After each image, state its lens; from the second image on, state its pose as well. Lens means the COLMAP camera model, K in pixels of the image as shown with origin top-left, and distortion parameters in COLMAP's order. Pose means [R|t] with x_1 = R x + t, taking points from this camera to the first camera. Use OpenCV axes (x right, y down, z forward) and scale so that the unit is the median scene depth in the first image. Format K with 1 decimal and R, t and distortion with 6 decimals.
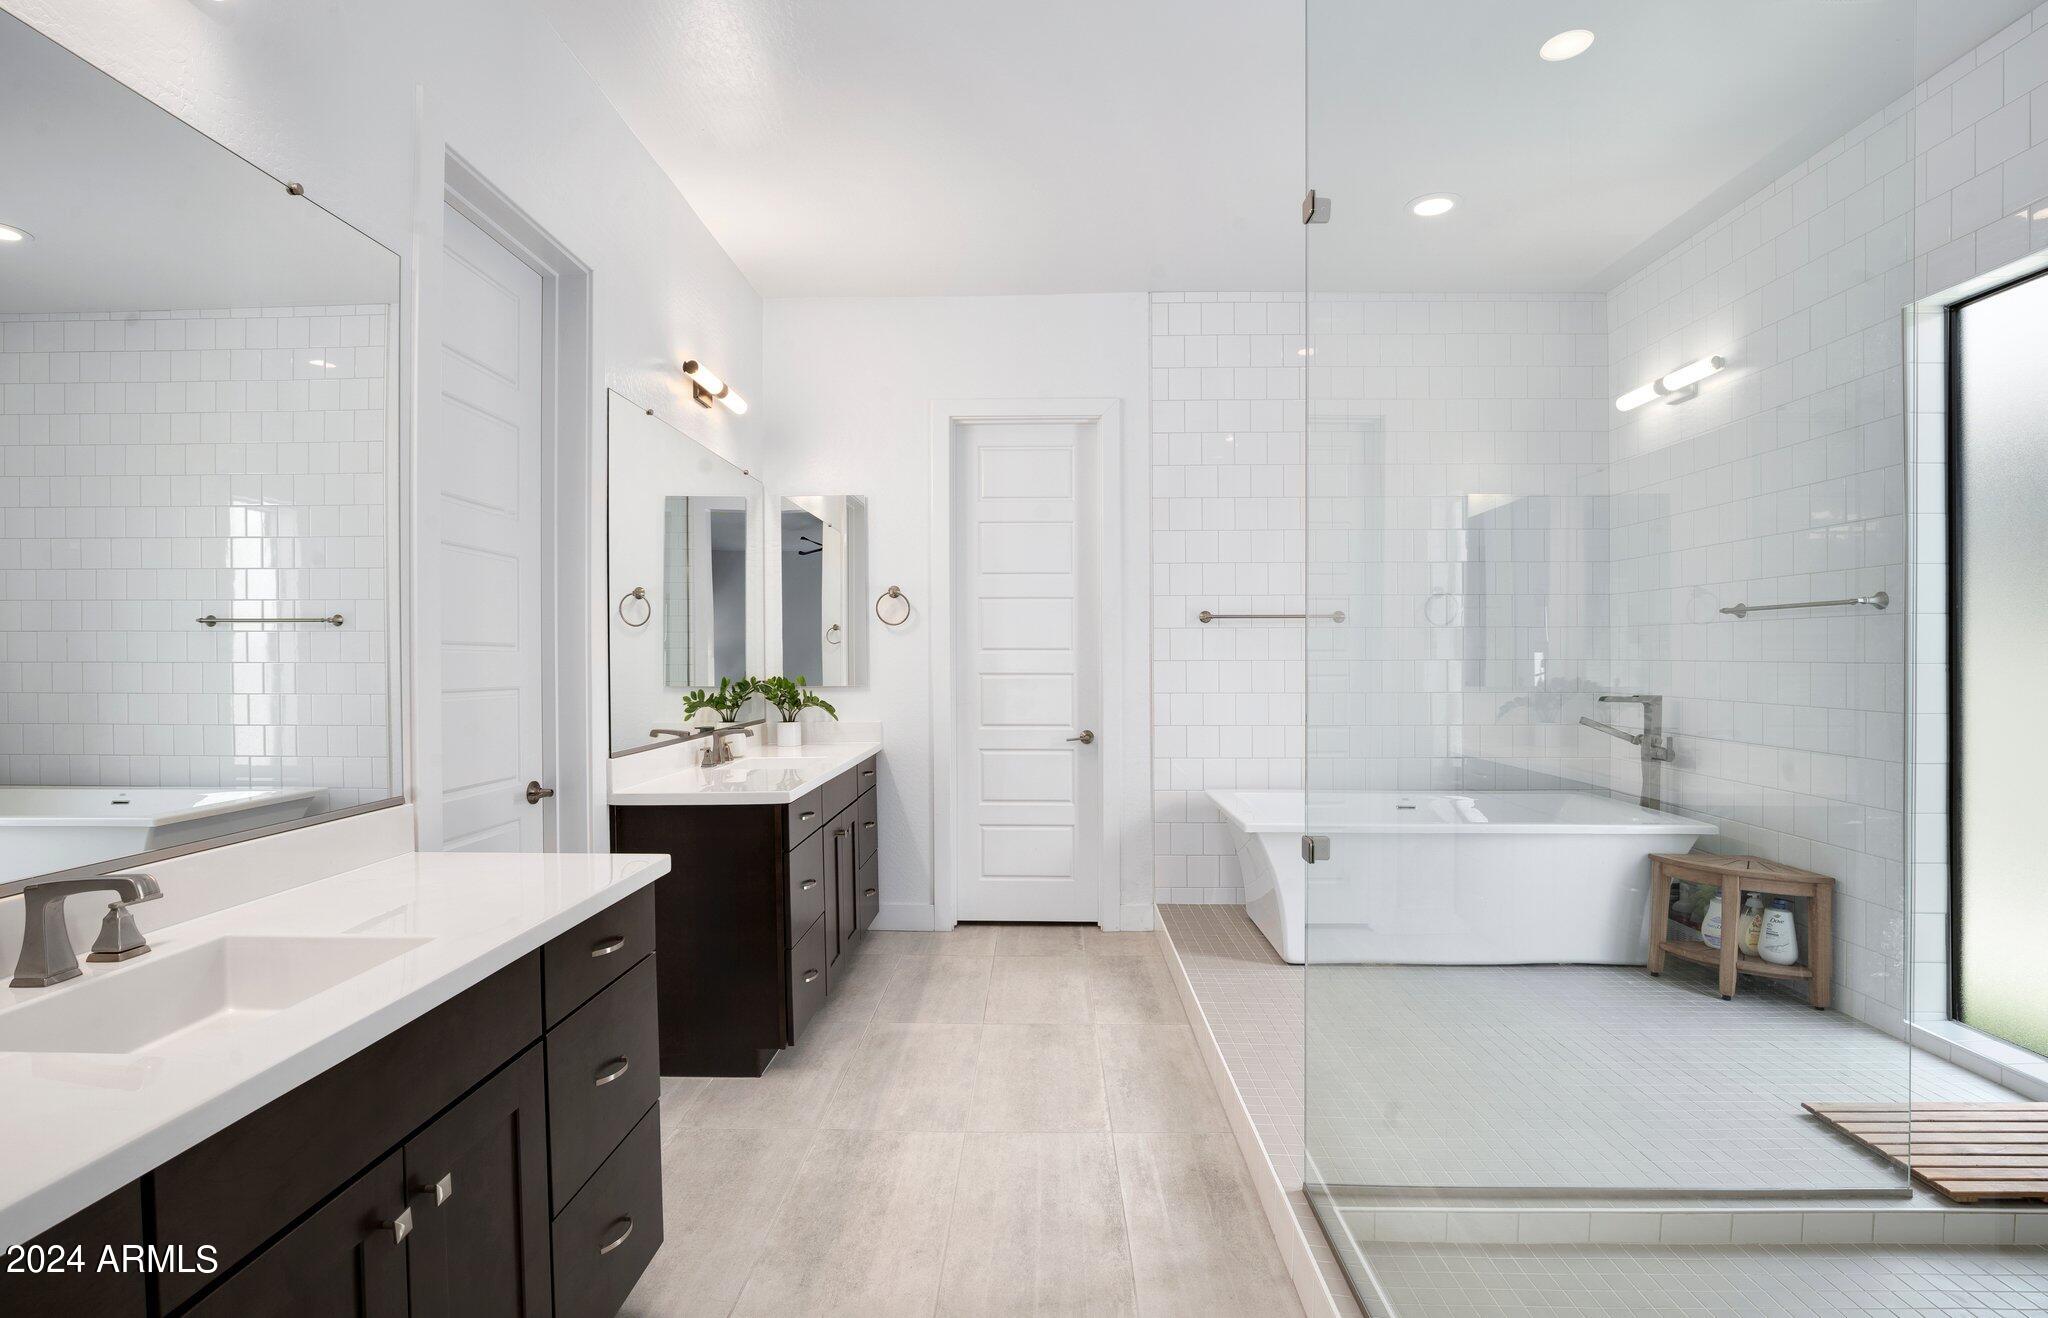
lens RADIAL K [[988.9, 0, 1027.8], [0, 988.9, 667.5], [0, 0, 1]] dist [-0.040158, 0.000429]
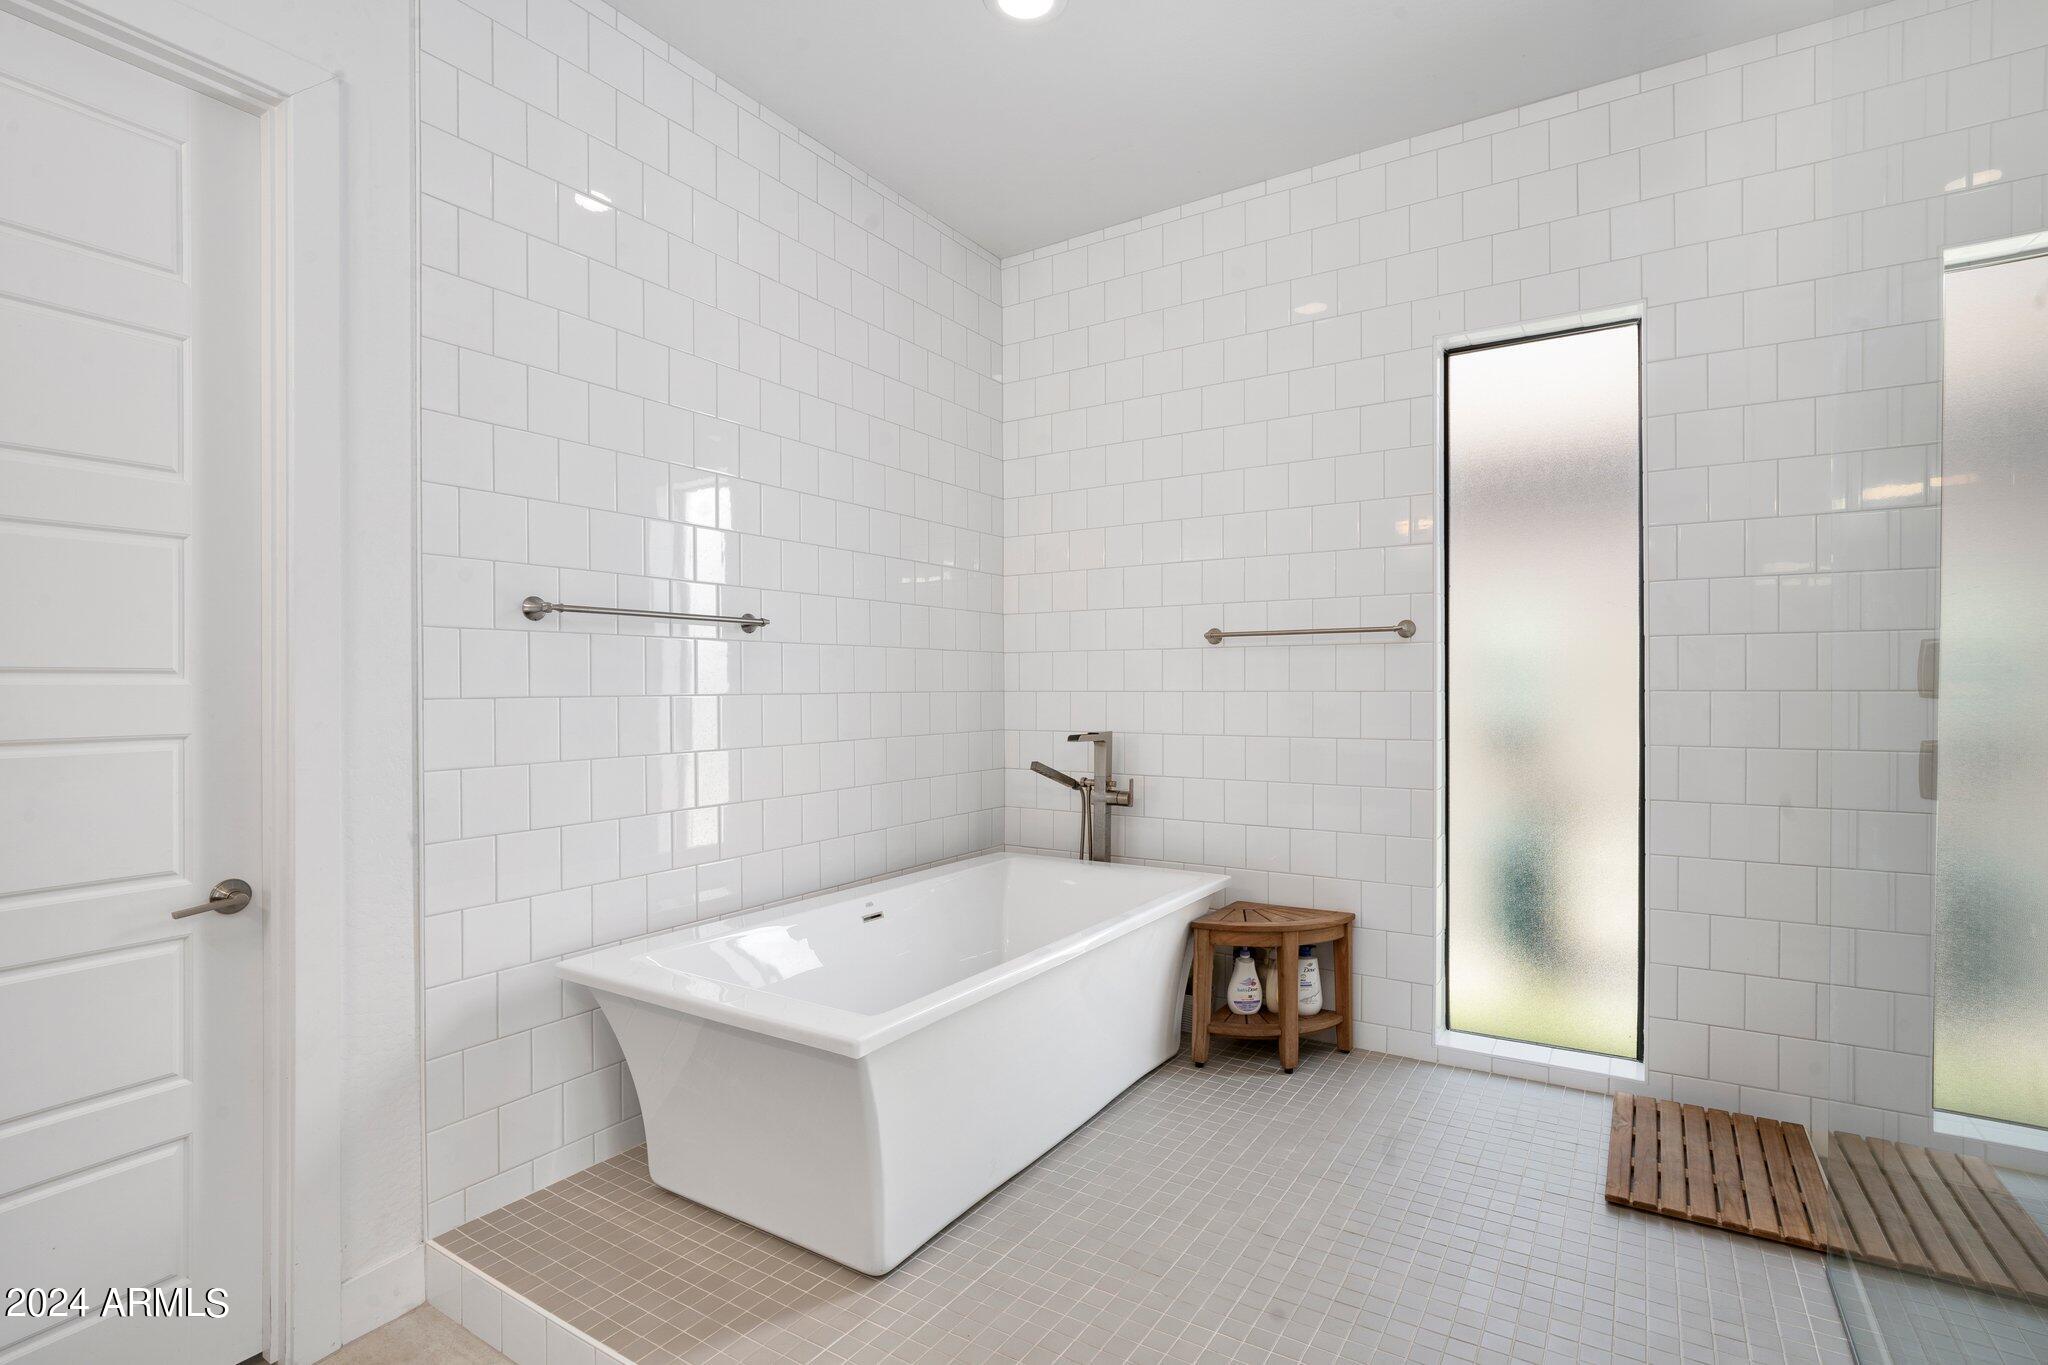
lens RADIAL K [[942.0, 0, 1025.3], [0, 942.0, 691.3], [0, 0, 1]] dist [-0.020902, -0.000513]
pose [[0.501101, -0.004825, 0.865376, -0.107948], [0.014285, 0.999894, -0.002697, -0.005481], [-0.865271, 0.013713, 0.501117, 0.596445]]
